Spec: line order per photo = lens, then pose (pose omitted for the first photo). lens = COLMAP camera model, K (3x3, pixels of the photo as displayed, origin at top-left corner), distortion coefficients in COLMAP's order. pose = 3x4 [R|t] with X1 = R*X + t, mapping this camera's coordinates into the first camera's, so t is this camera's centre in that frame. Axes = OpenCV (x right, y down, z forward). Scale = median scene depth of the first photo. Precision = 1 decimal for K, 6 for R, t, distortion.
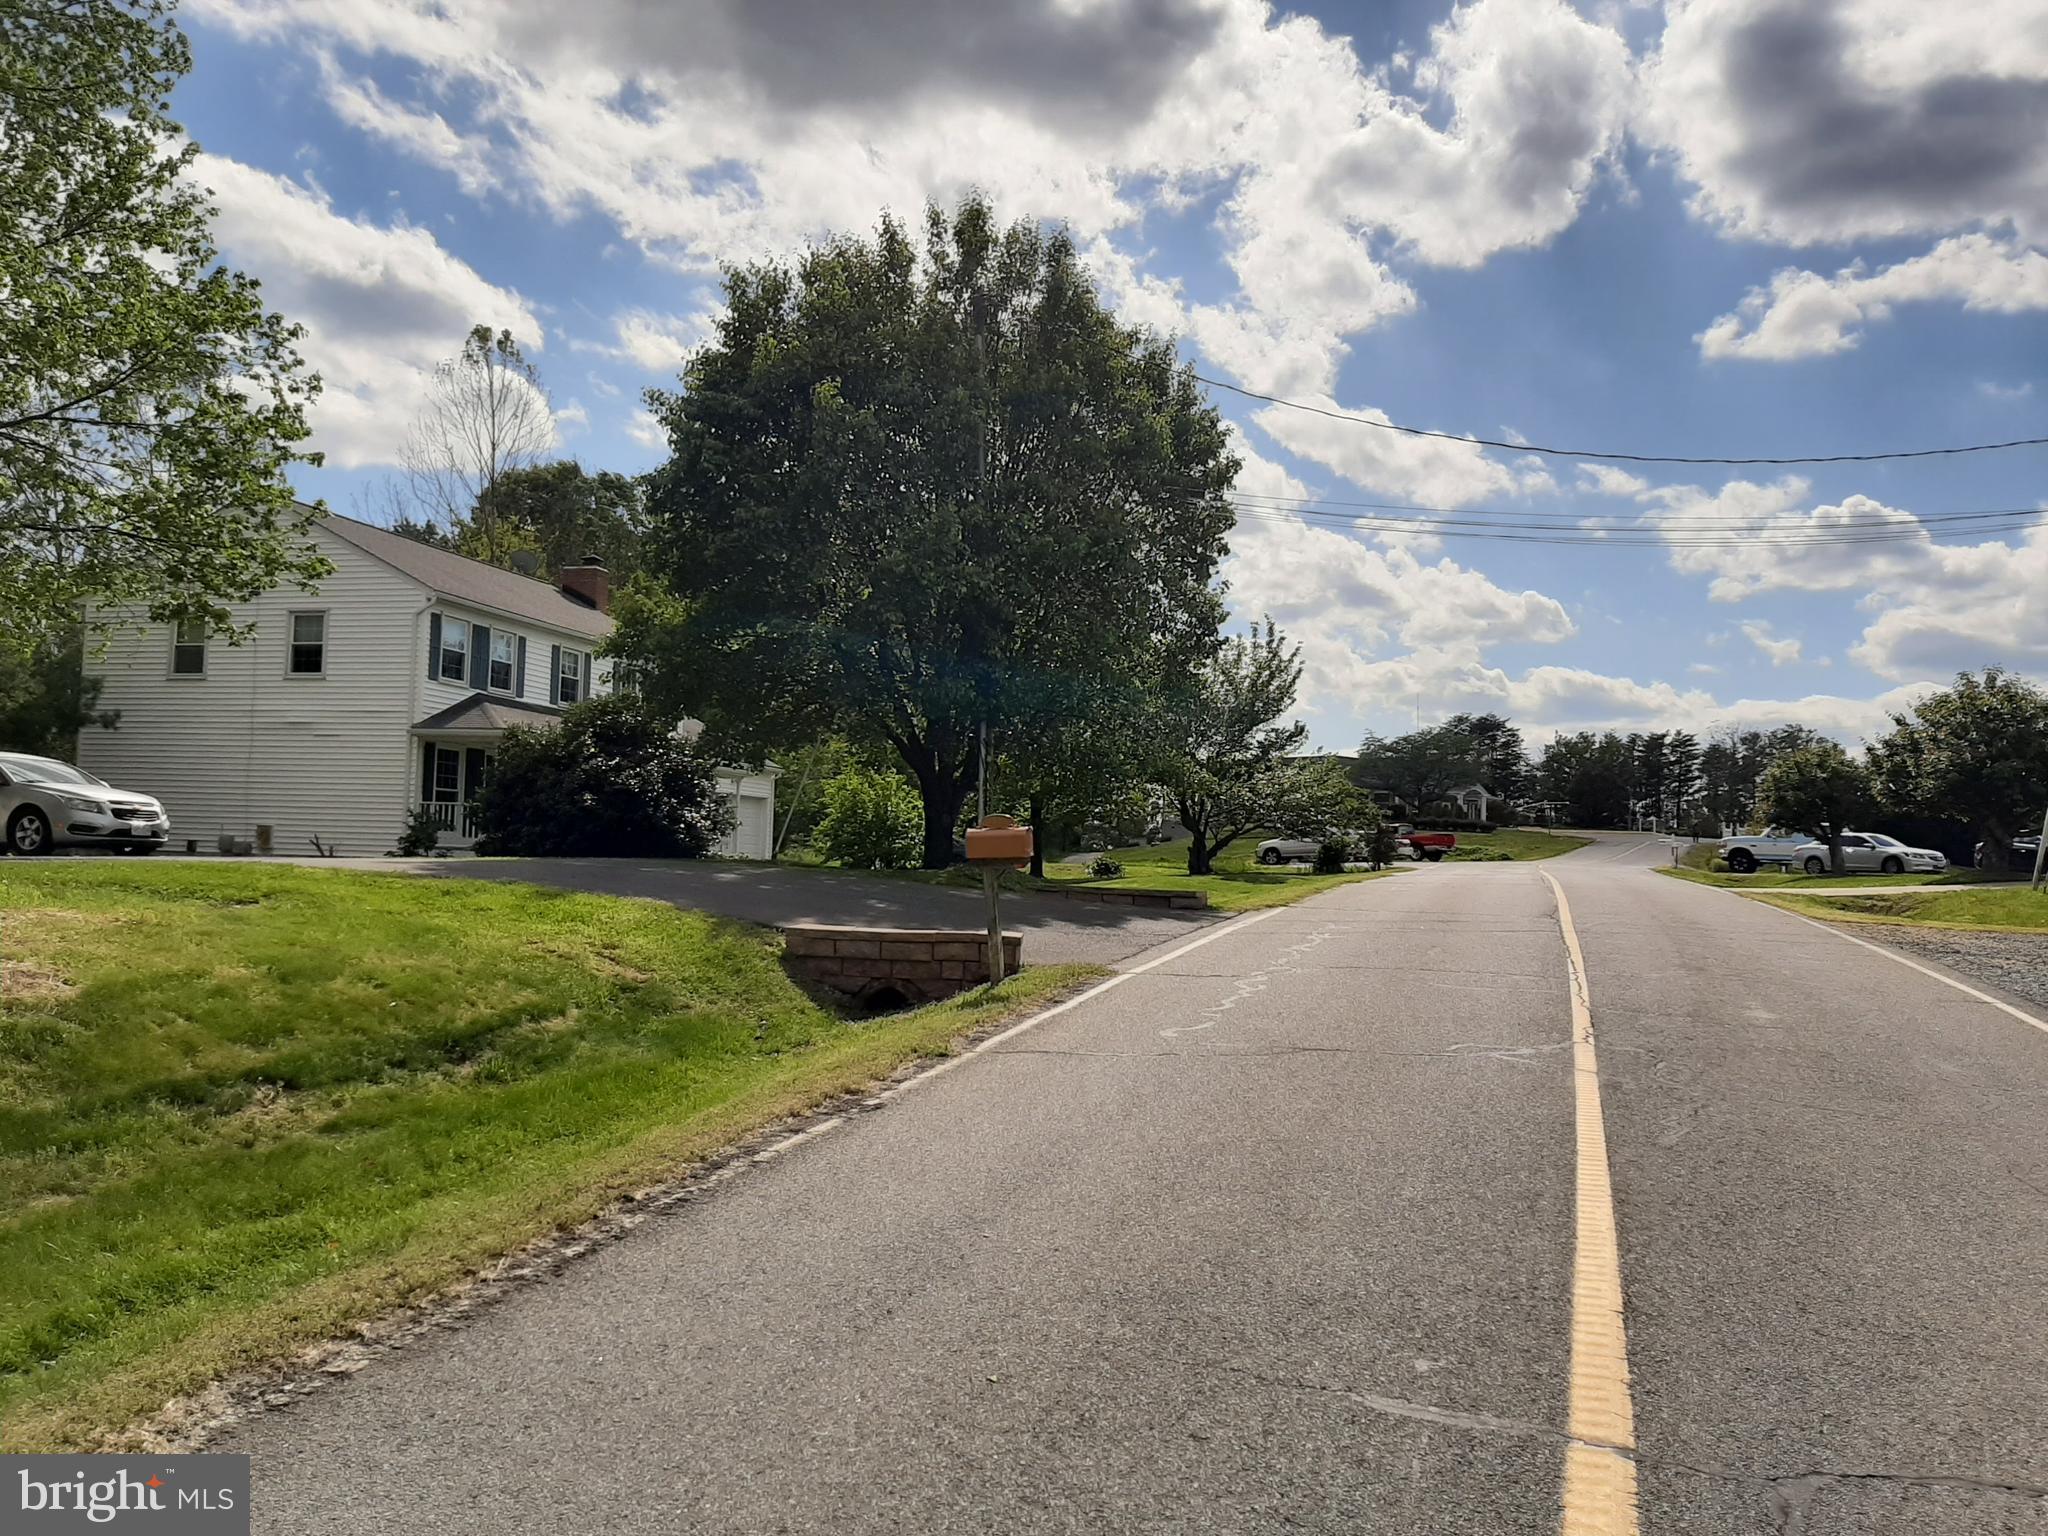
lens RADIAL K [[1578.9, 0, 1031.1], [0, 1578.9, 765.5], [0, 0, 1]] dist [0.072397, -0.132757]
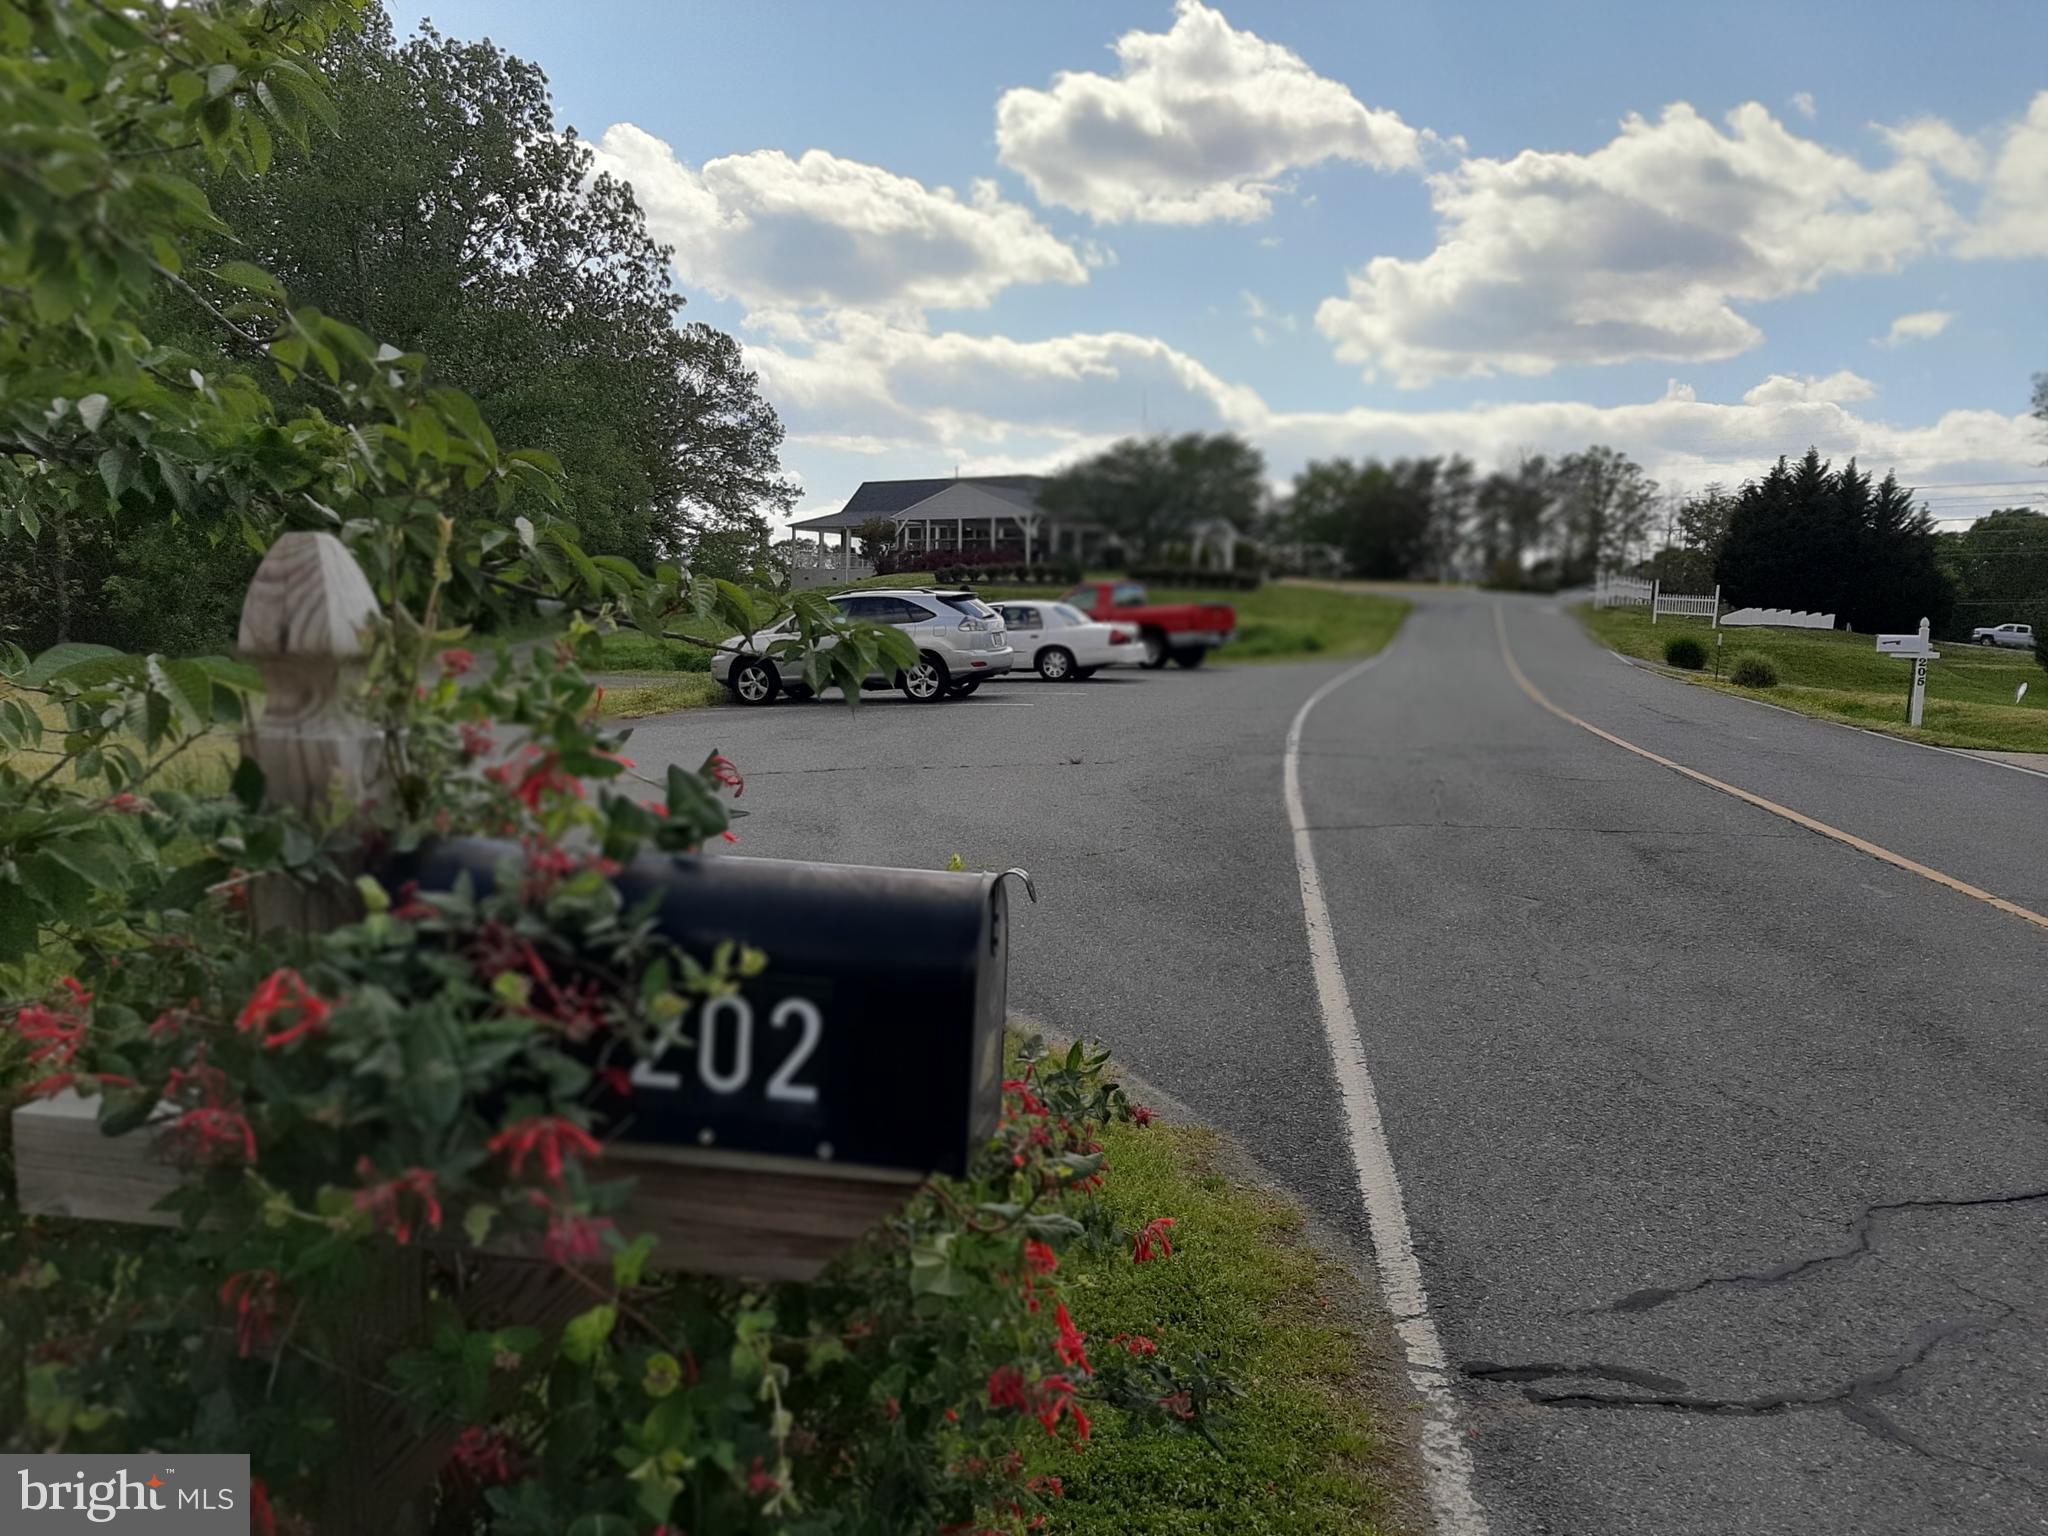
lens RADIAL K [[1578.9, 0, 1031.1], [0, 1578.9, 765.5], [0, 0, 1]] dist [0.072397, -0.132757]
pose [[0.984436, -0.021954, 0.174365, 0.055980], [-0.005784, 0.987581, 0.157003, 0.007874], [-0.175647, -0.155568, 0.972084, 0.241071]]
